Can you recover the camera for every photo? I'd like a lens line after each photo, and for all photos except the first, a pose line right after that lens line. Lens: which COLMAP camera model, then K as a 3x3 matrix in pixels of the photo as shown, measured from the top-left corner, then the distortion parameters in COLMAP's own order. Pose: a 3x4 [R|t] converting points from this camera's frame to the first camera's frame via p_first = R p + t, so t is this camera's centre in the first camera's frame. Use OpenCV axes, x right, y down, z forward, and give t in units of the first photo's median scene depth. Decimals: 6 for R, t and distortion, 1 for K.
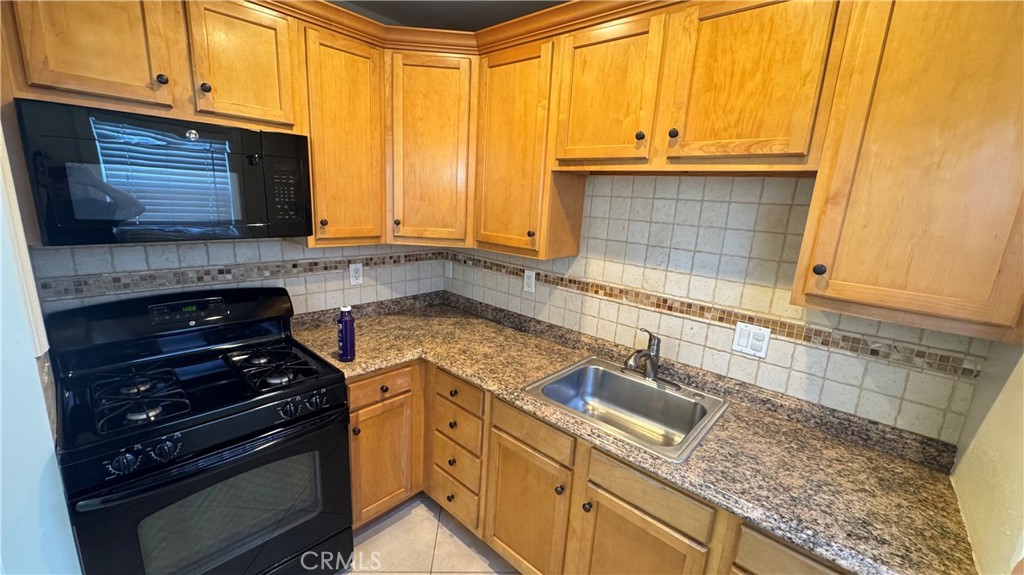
lens RADIAL K [[408.7, 0, 512.0], [0, 408.7, 287.5], [0, 0, 1]] dist [-0.003175, -0.000169]
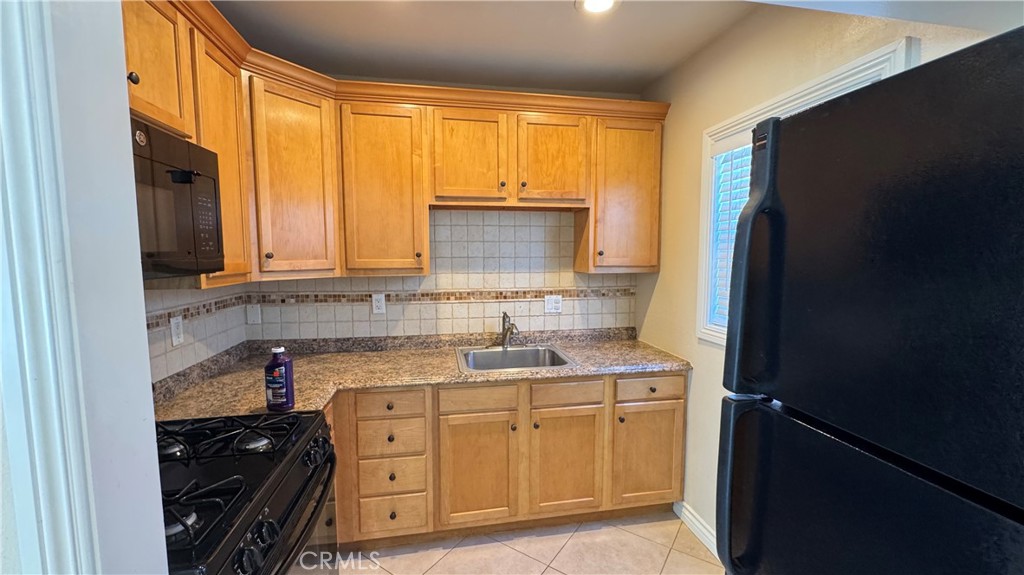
lens RADIAL K [[408.7, 0, 512.0], [0, 408.7, 287.5], [0, 0, 1]] dist [-0.003175, -0.000169]
pose [[0.605335, -0.123600, 0.786315, -0.719755], [0.208047, 0.978098, -0.006416, 0.028249], [-0.768300, 0.167475, 0.617792, 0.047035]]
